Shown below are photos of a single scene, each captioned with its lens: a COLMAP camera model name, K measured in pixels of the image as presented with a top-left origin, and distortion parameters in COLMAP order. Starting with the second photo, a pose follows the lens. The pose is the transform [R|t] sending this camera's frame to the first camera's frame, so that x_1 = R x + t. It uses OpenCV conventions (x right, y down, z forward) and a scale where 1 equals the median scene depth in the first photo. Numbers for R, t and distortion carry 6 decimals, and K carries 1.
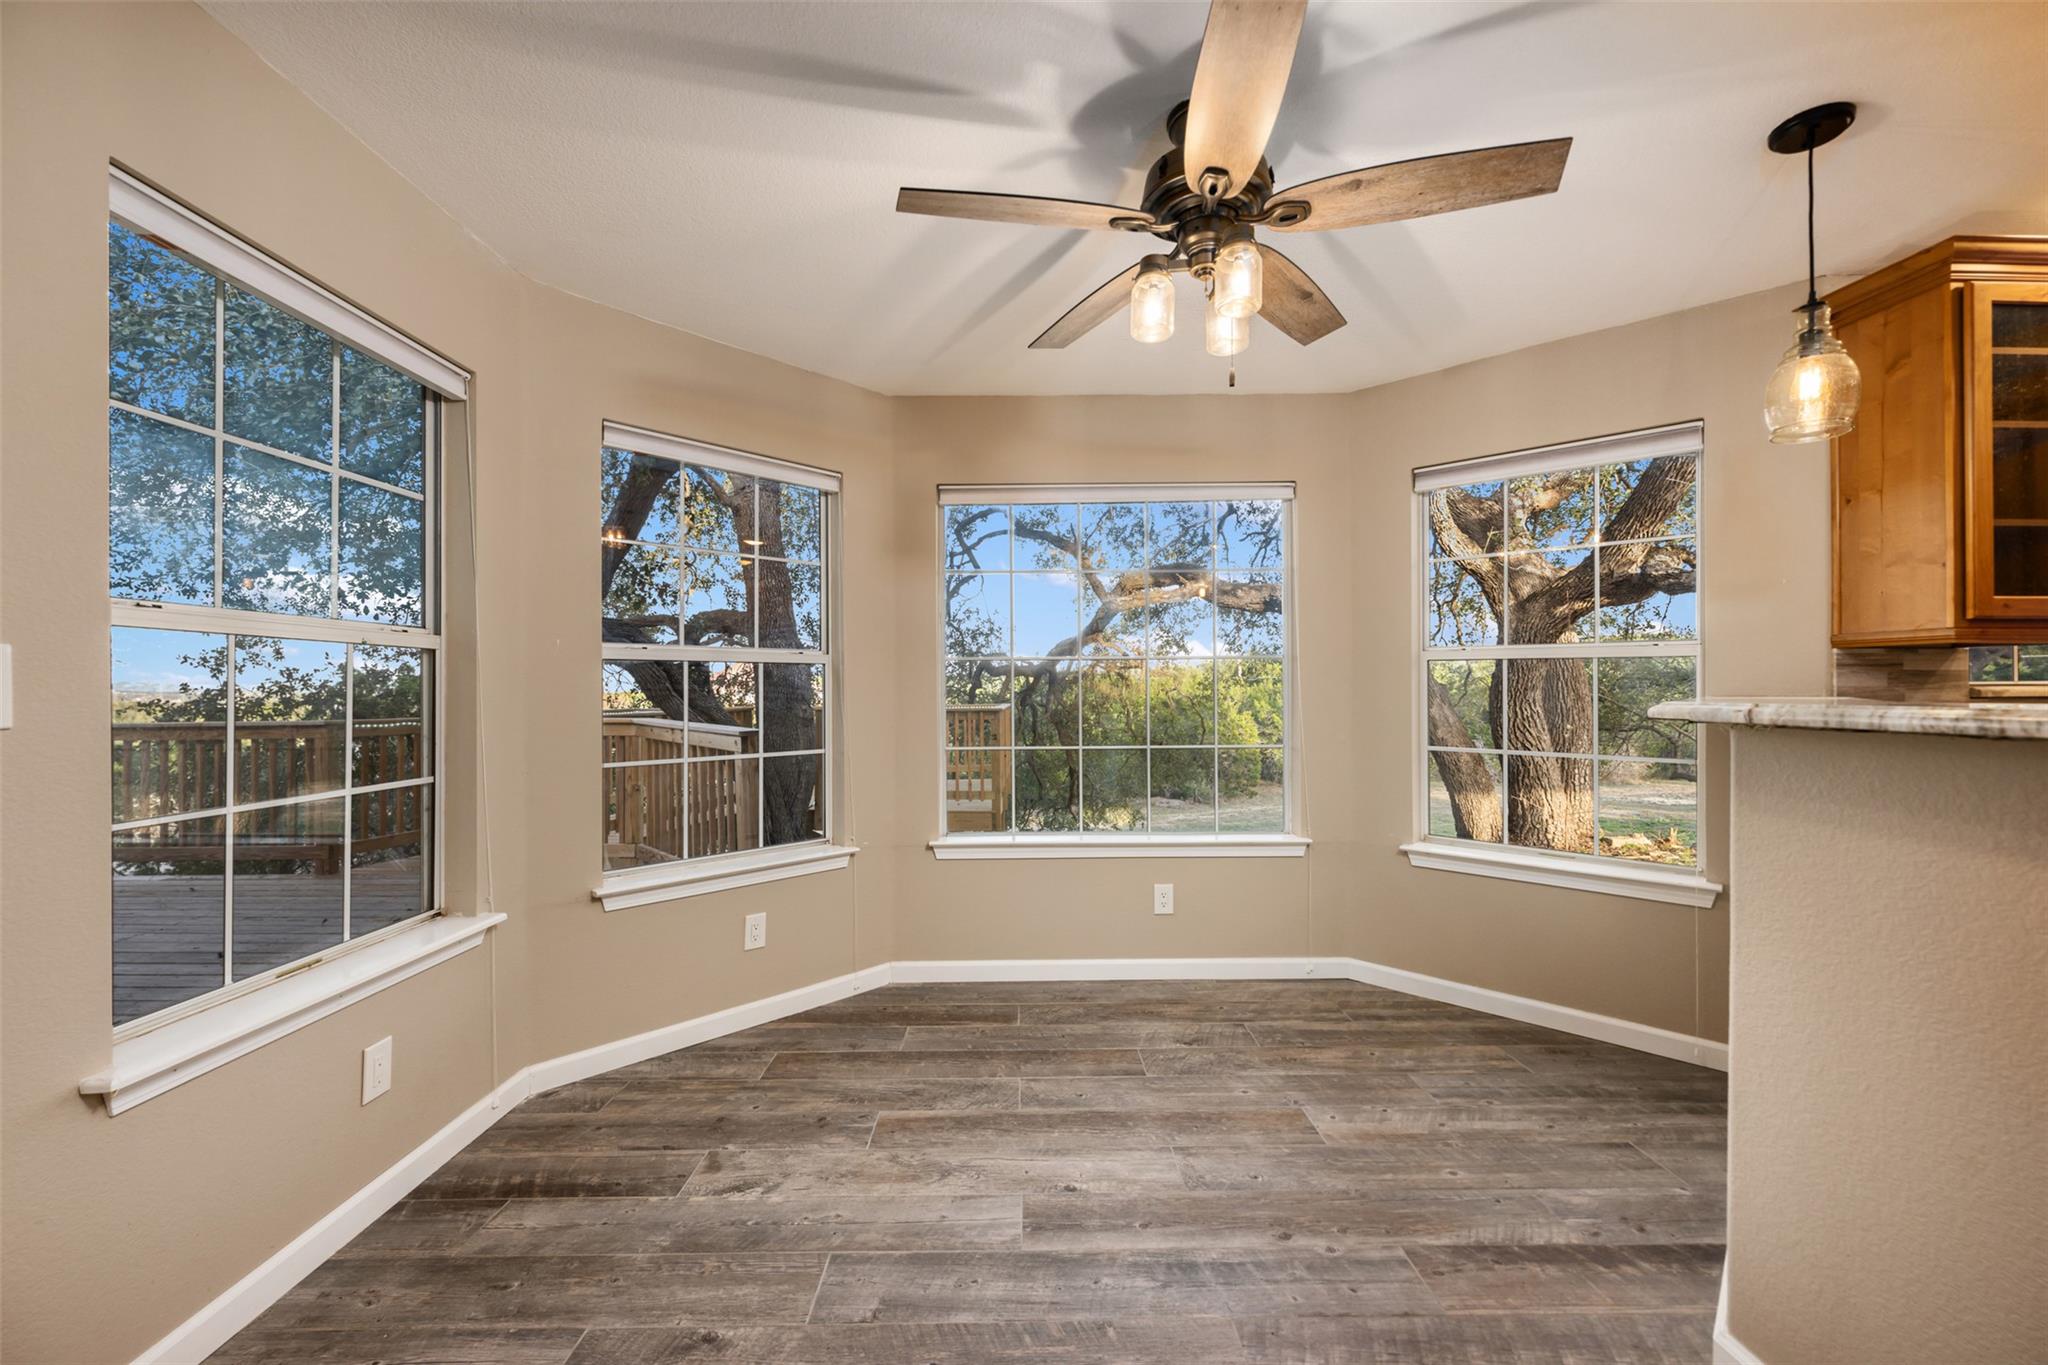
lens RADIAL K [[815.5, 0, 1024.0], [0, 815.5, 682.5], [0, 0, 1]] dist [0.000176, 0.000019]
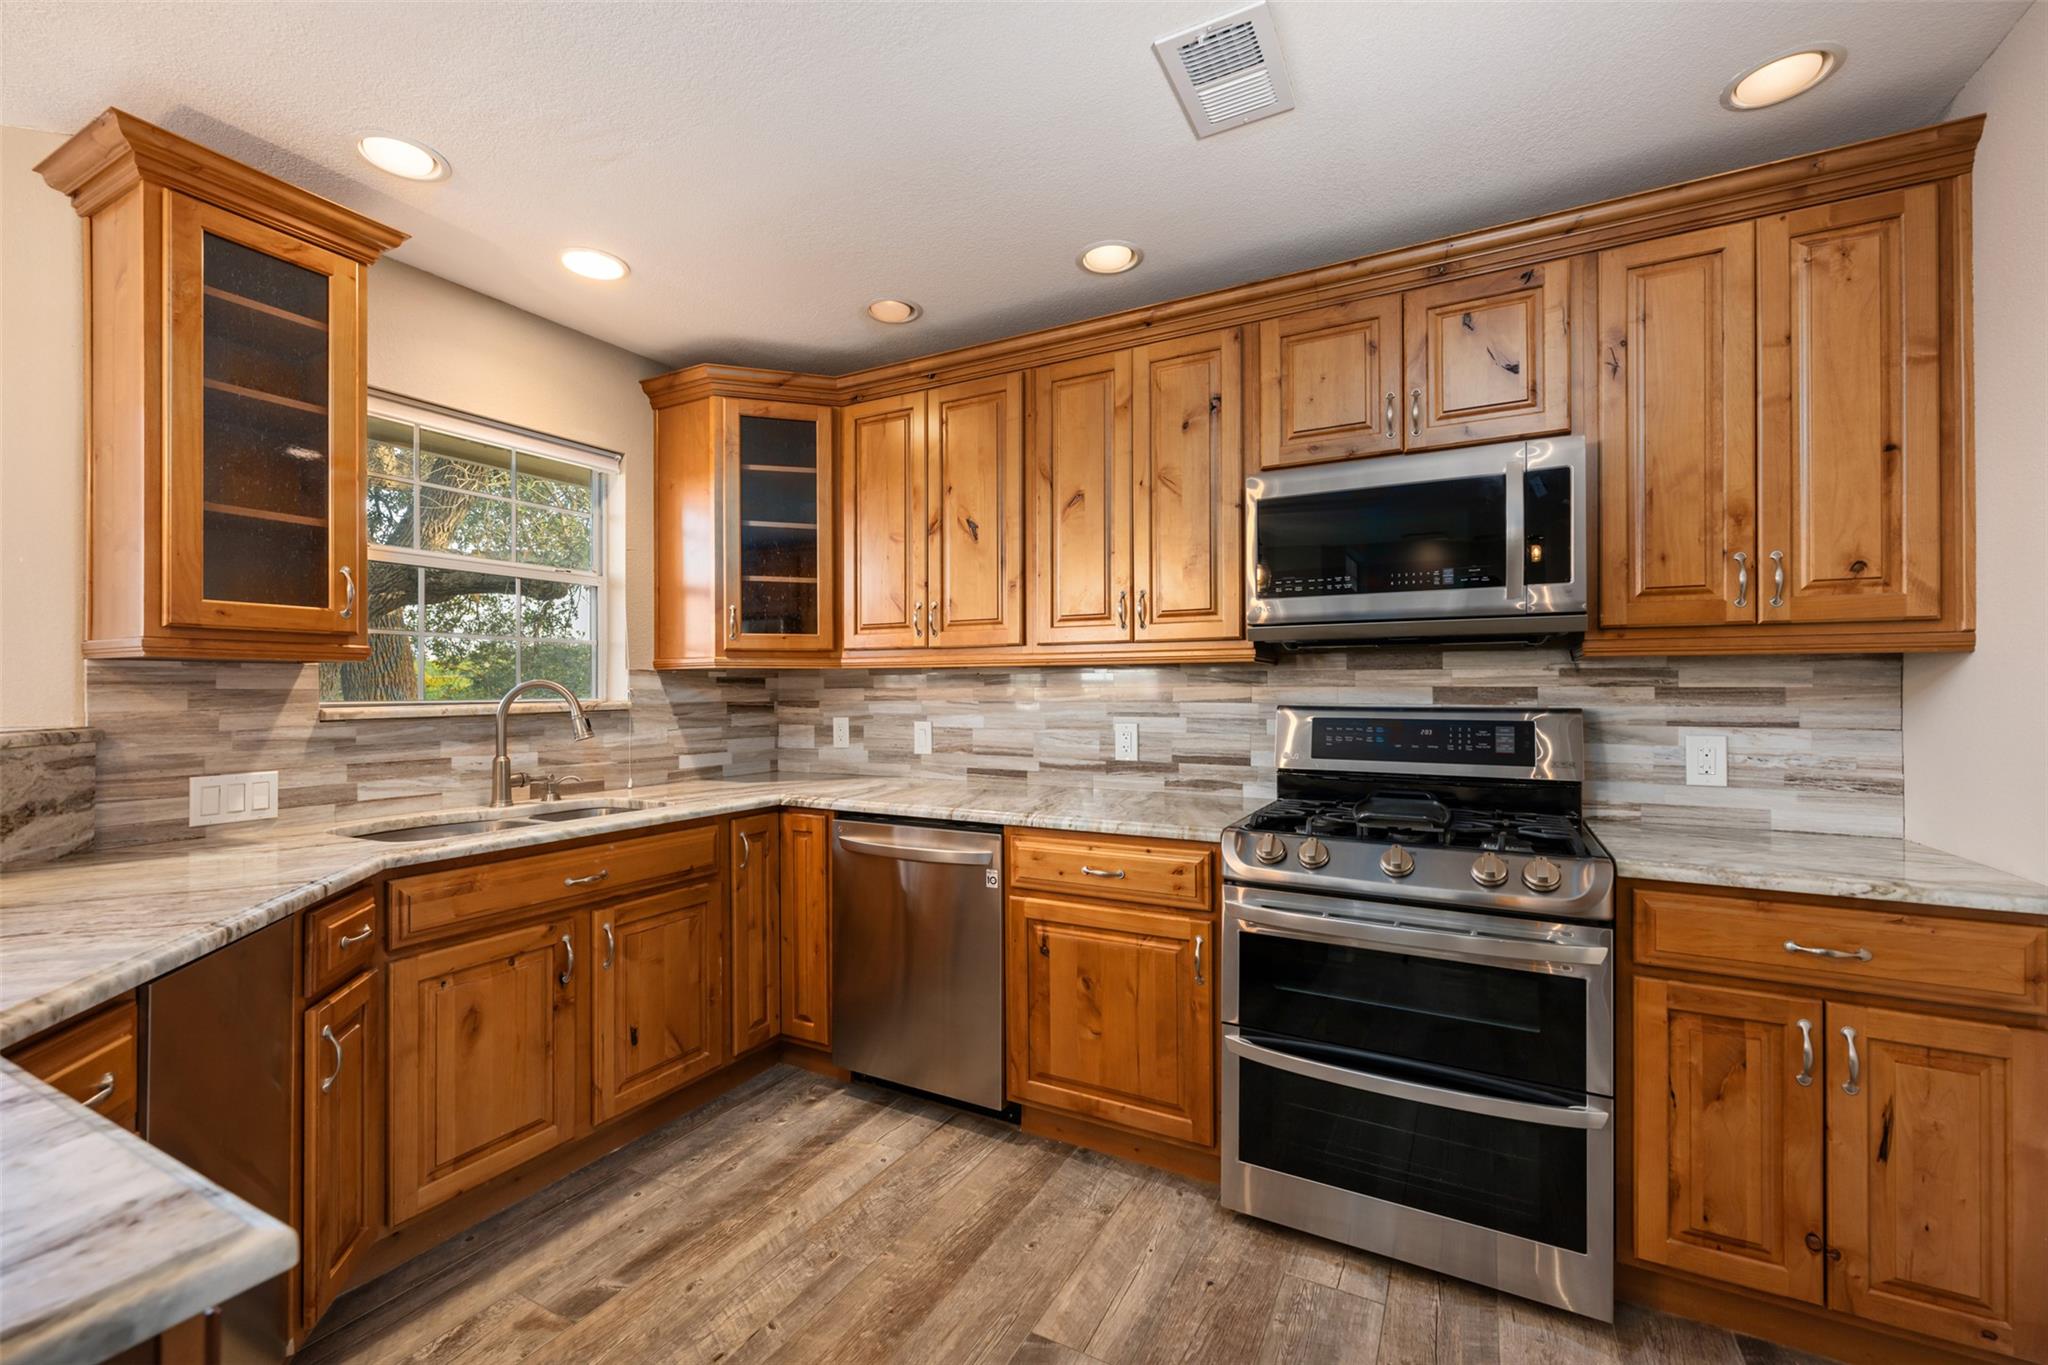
lens RADIAL K [[839.3, 0, 1024.0], [0, 839.3, 682.5], [0, 0, 1]] dist [-0.001607, -0.000094]
pose [[0.483395, 0.005870, 0.875383, 0.748270], [-0.001733, 0.999982, -0.005748, -0.018657], [-0.875400, 0.001261, 0.483397, -0.085015]]
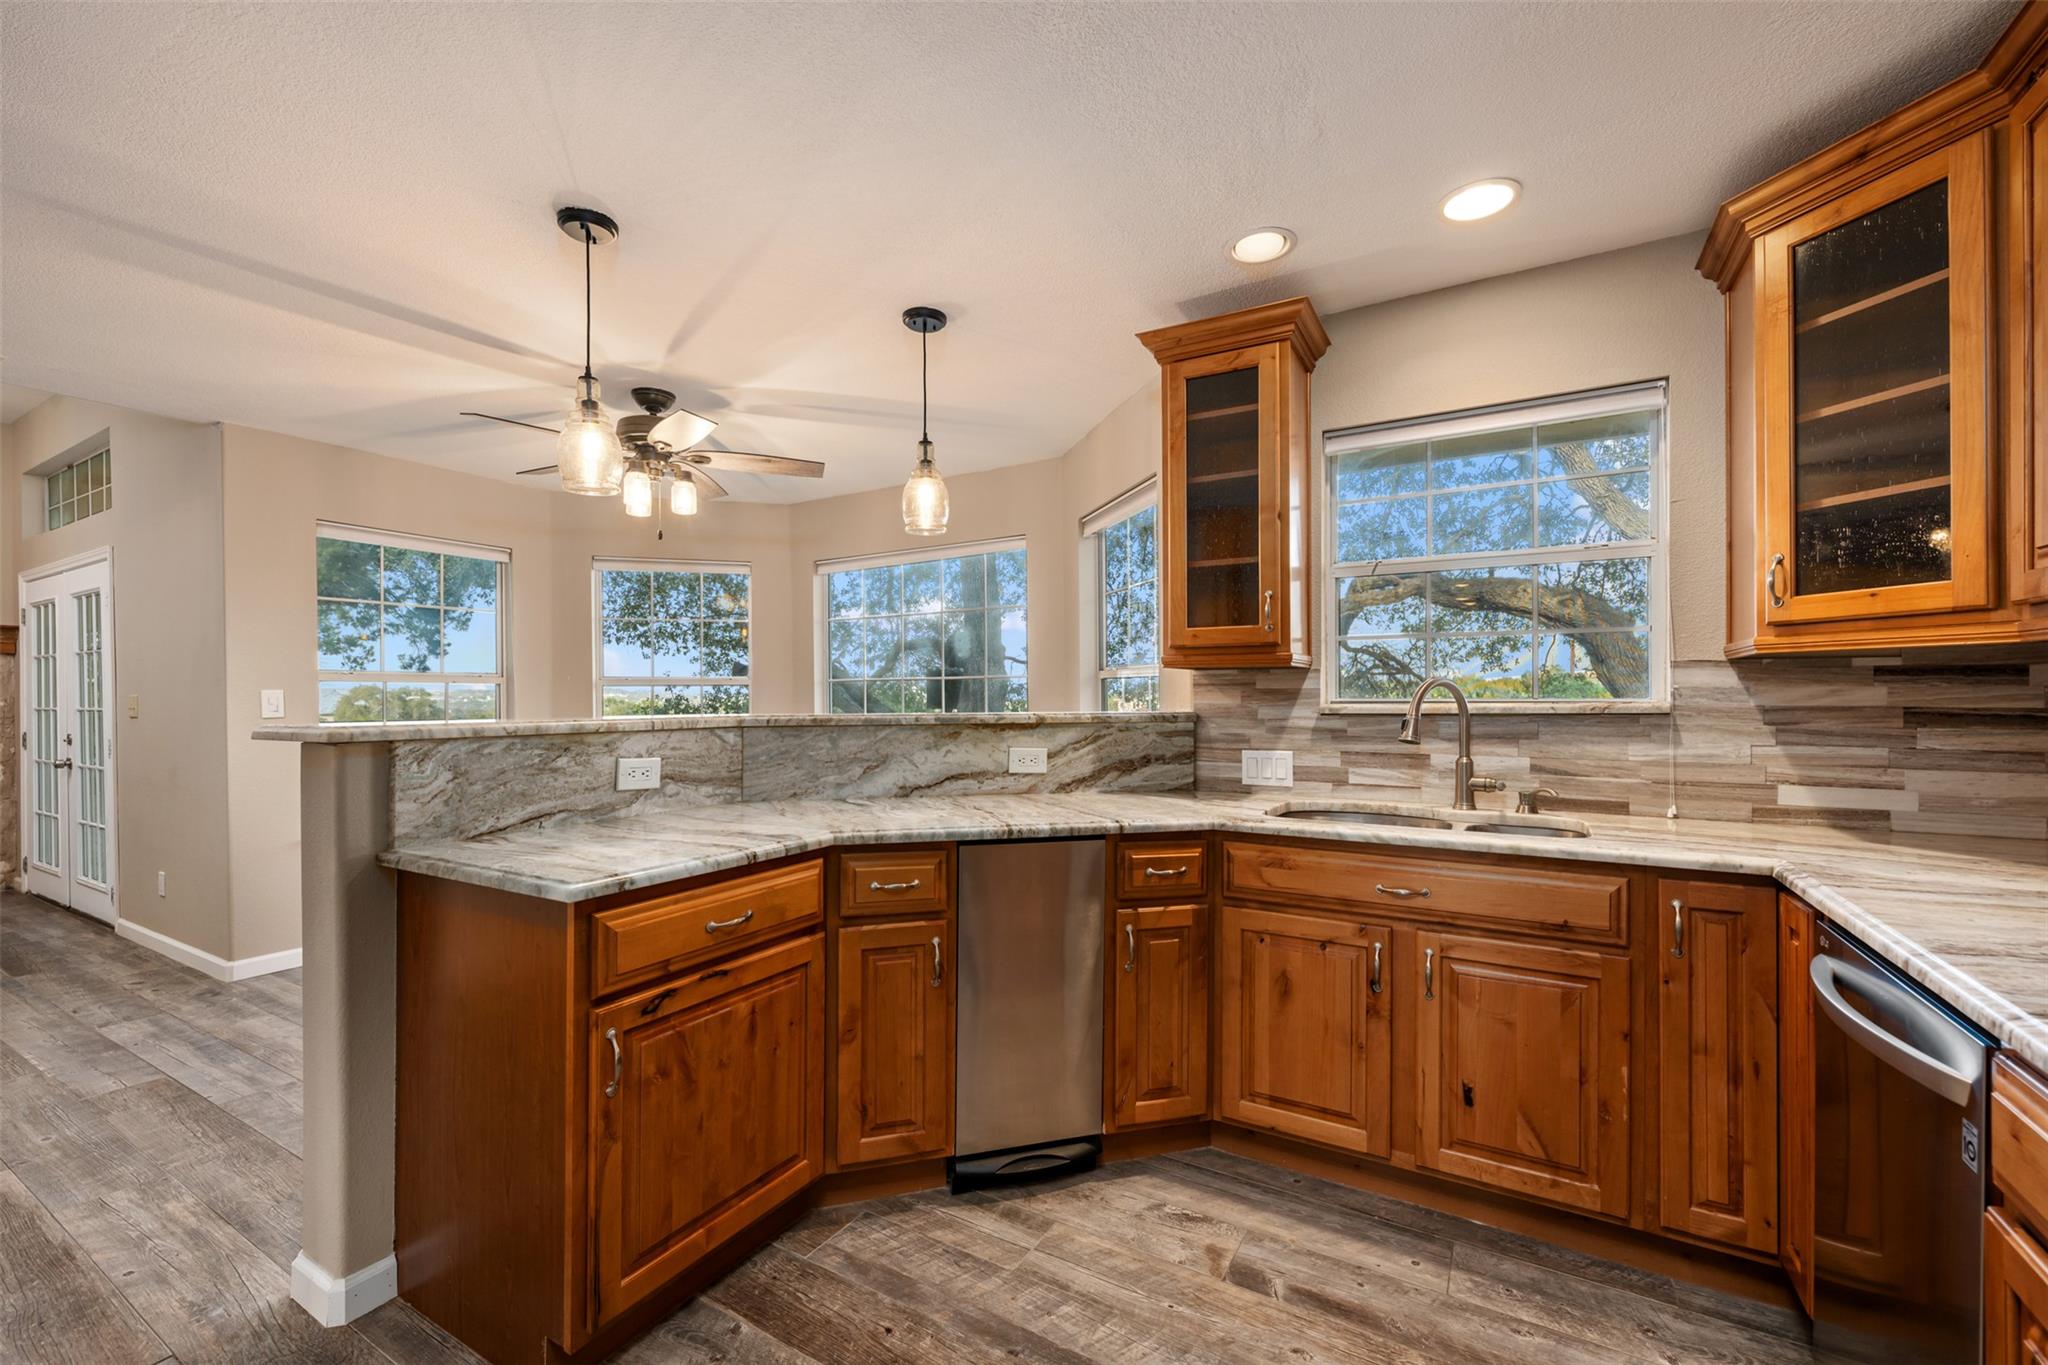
lens RADIAL K [[846.2, 0, 1018.9], [0, 846.2, 691.1], [0, 0, 1]] dist [0.001249, -0.000050]
pose [[0.858704, -0.003927, -0.512457, 1.399302], [0.005638, 0.999983, 0.001783, -0.015932], [0.512441, -0.004420, 0.858711, -0.156554]]
